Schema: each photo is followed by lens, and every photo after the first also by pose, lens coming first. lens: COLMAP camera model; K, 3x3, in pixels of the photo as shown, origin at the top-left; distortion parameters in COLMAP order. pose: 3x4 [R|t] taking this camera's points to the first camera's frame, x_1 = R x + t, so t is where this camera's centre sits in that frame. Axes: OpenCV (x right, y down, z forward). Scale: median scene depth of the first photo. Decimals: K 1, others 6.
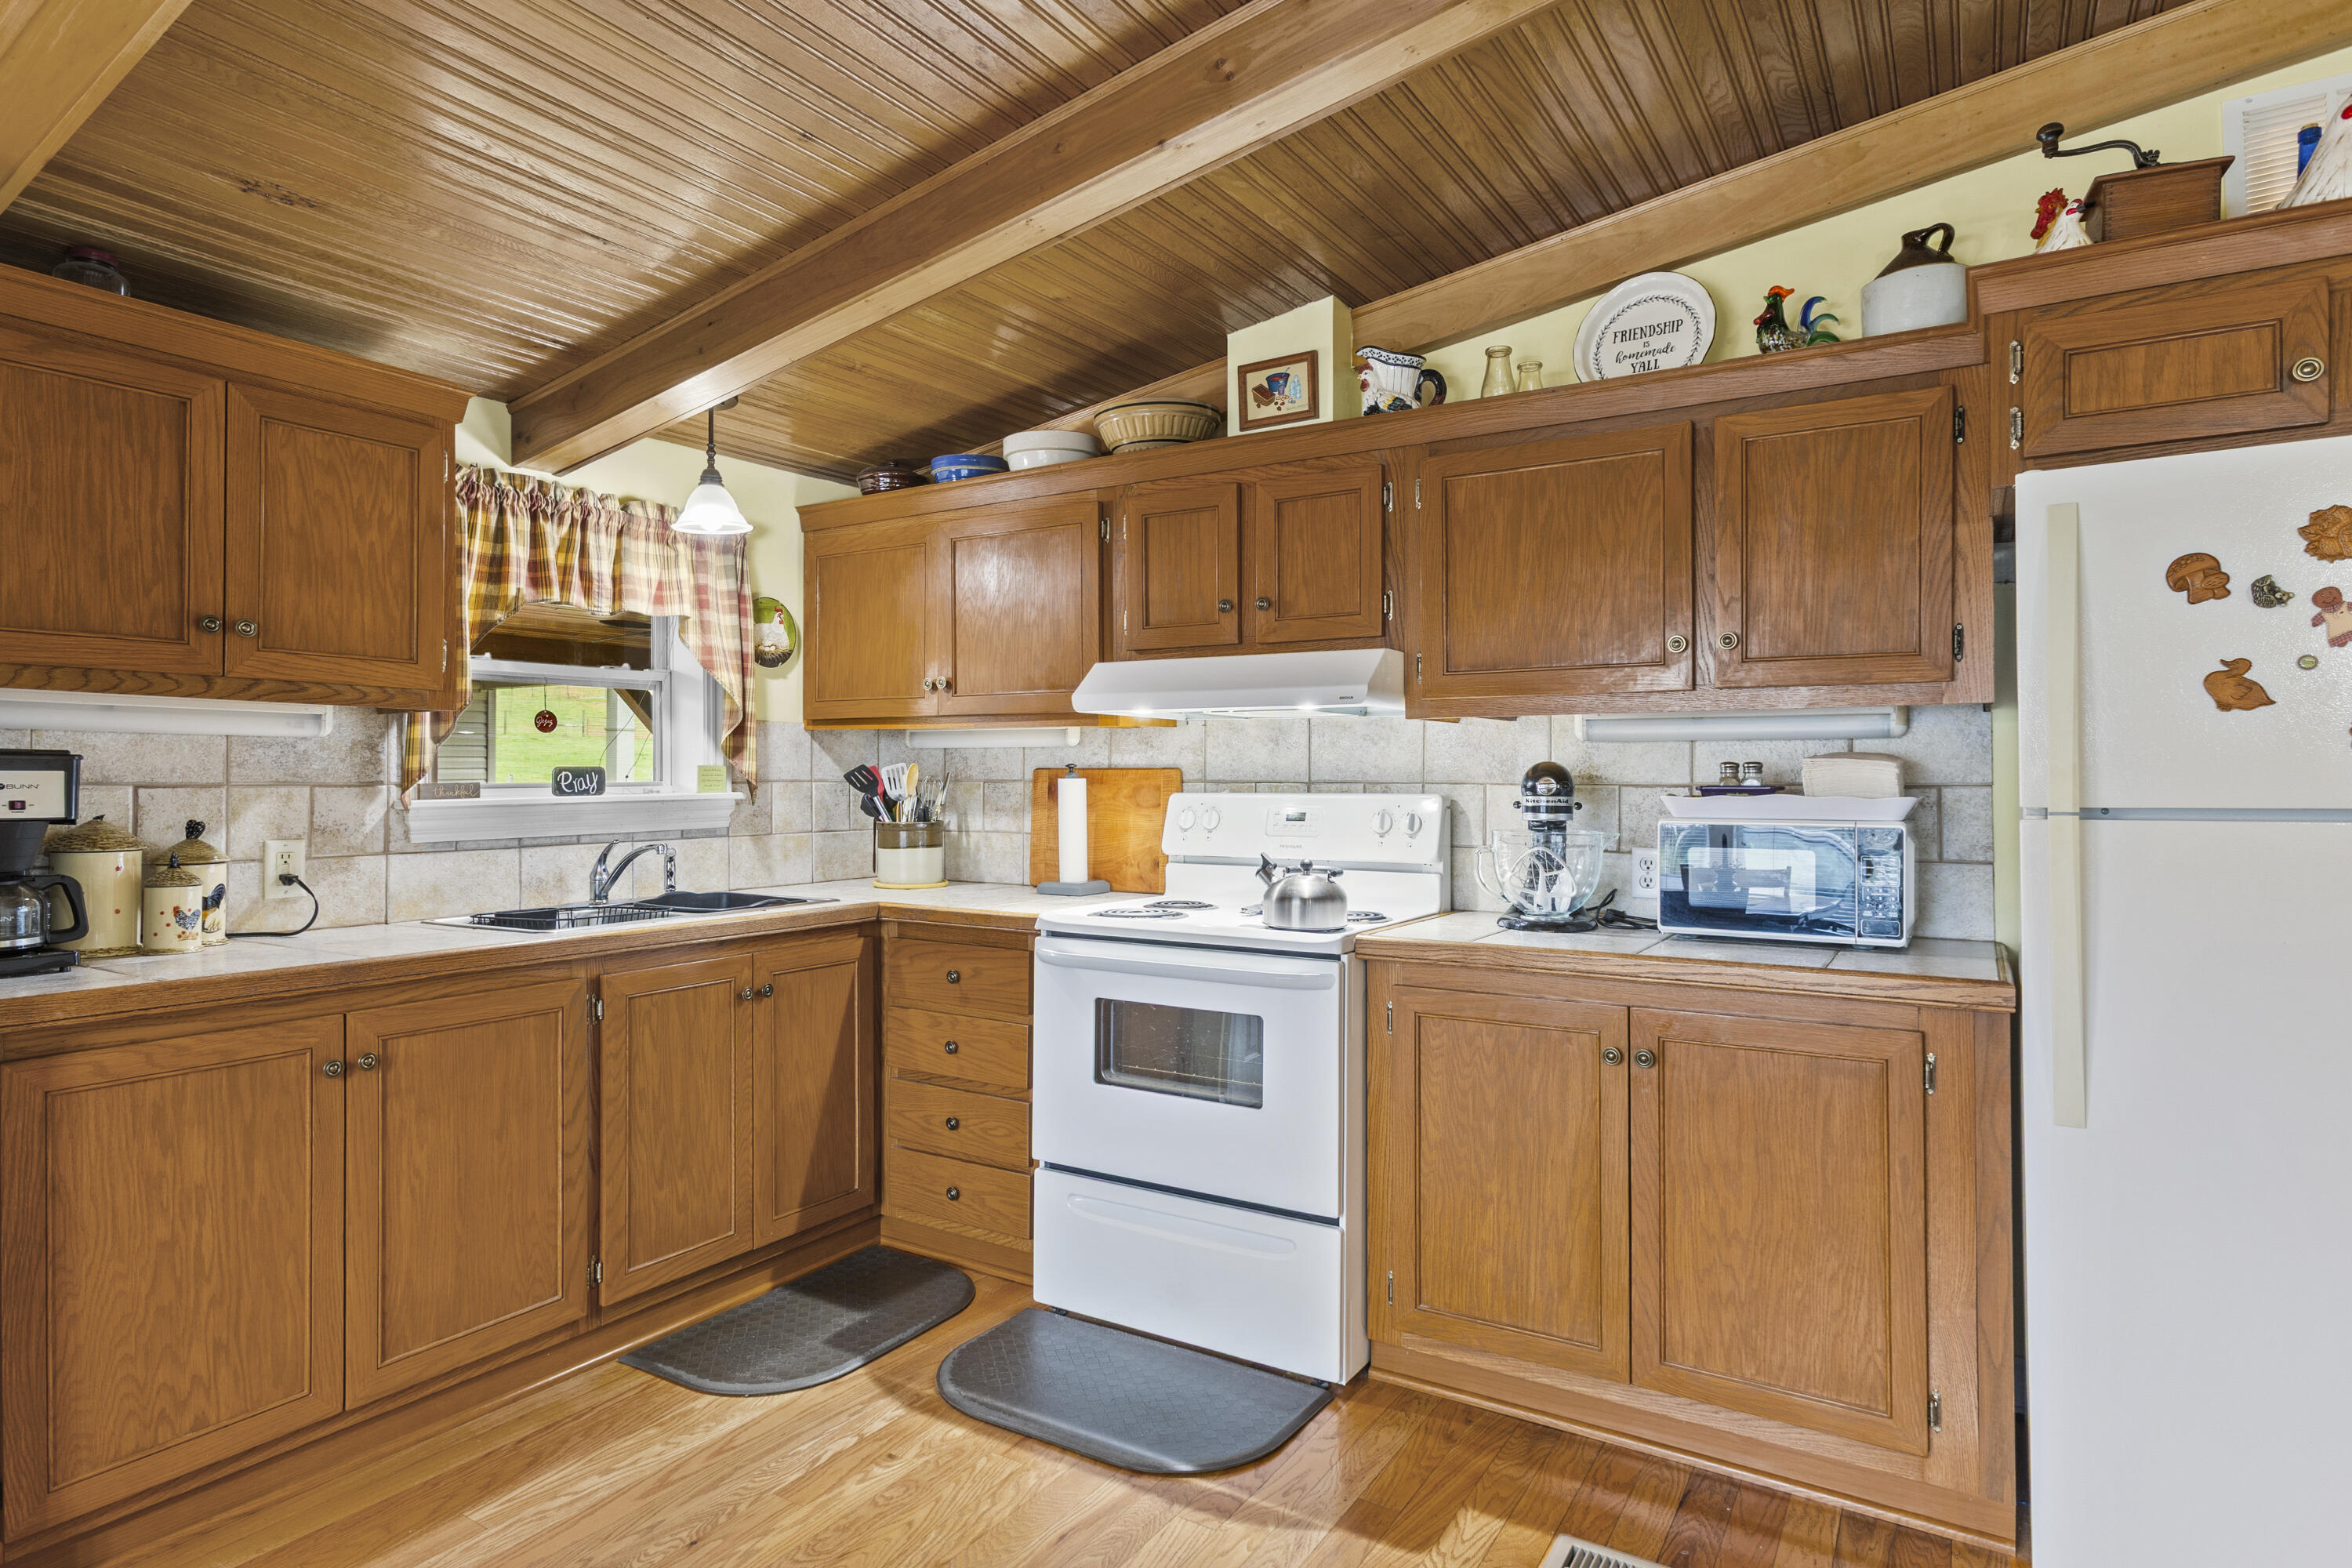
lens RADIAL K [[1290.0, 0, 1172.4], [0, 1290.0, 766.7], [0, 0, 1]] dist [-0.006945, 0.003058]
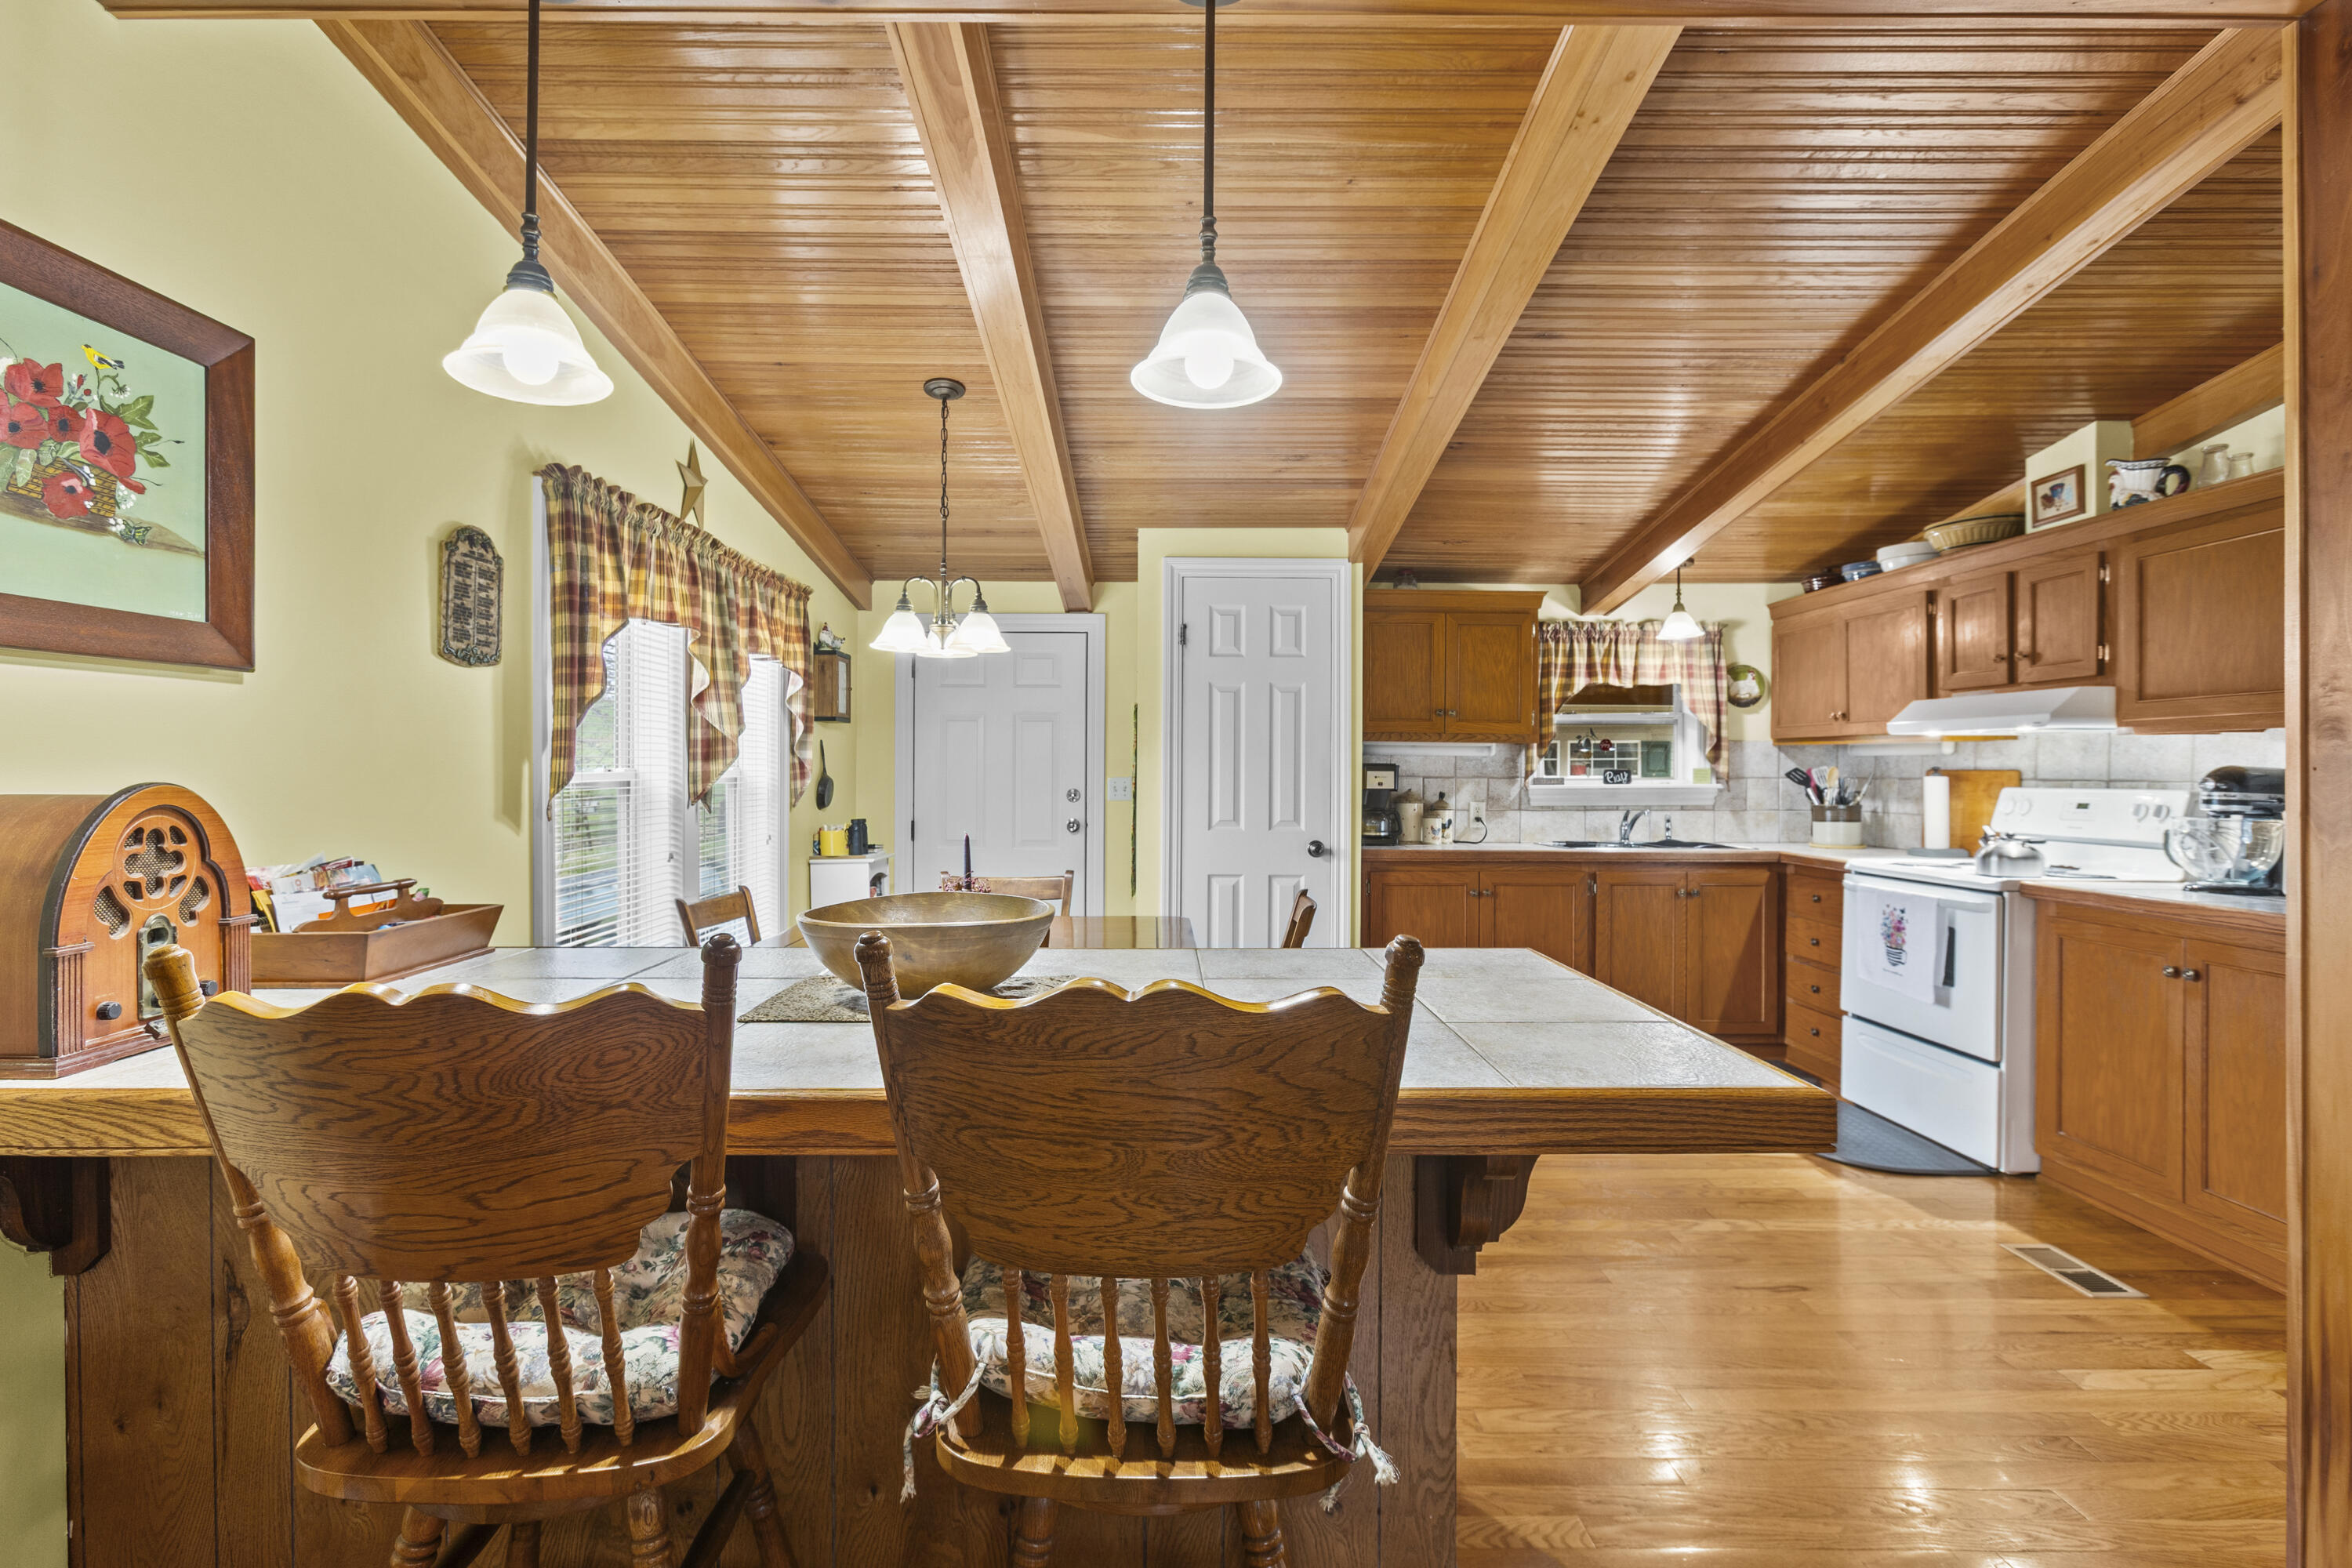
lens RADIAL K [[1134.6, 0, 1157.6], [0, 1134.6, 776.8], [0, 0, 1]] dist [0.003568, -0.001202]
pose [[0.538029, 0.005904, -0.842906, 0.590088], [0.002625, 0.999959, 0.008680, -0.004937], [0.842922, -0.006883, 0.537991, -0.467595]]
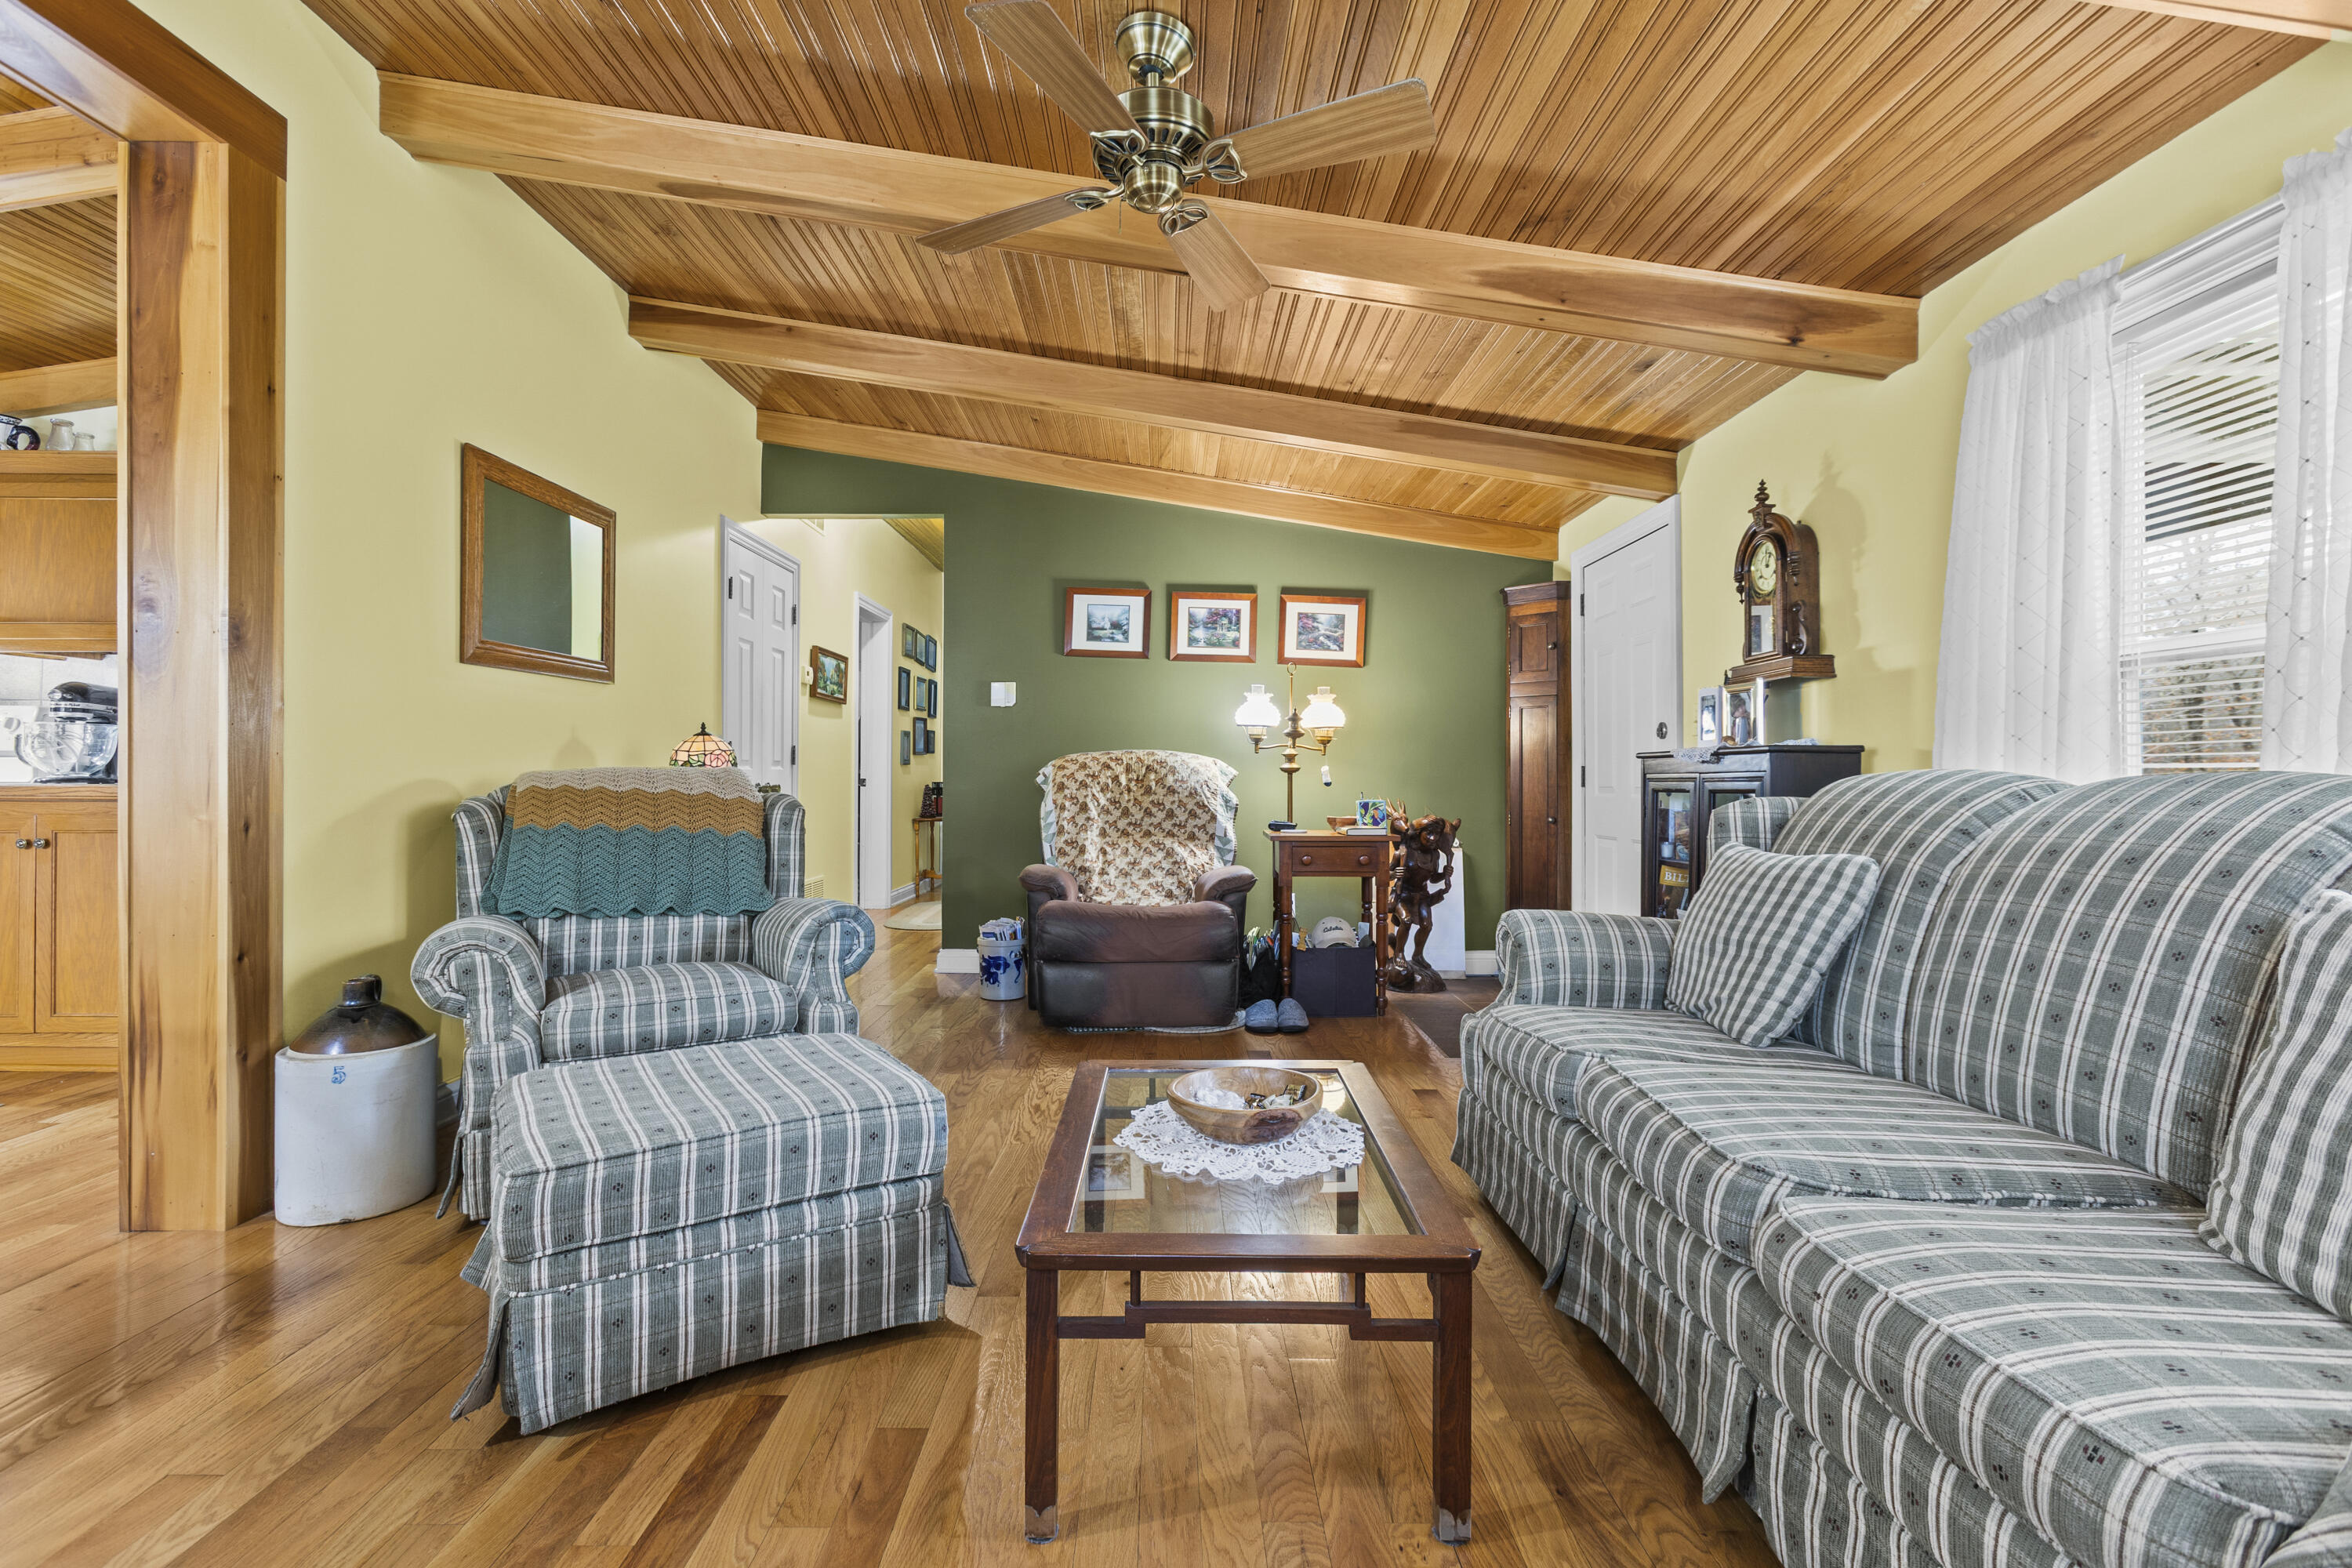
lens RADIAL K [[1058.1, 0, 1169.4], [0, 1058.1, 772.4], [0, 0, 1]] dist [-0.007068, 0.001087]
pose [[0.845503, 0.007162, 0.533923, 0.653497], [-0.010374, 0.999942, 0.003016, 0.080424], [-0.533871, -0.008089, 0.845528, -0.744586]]
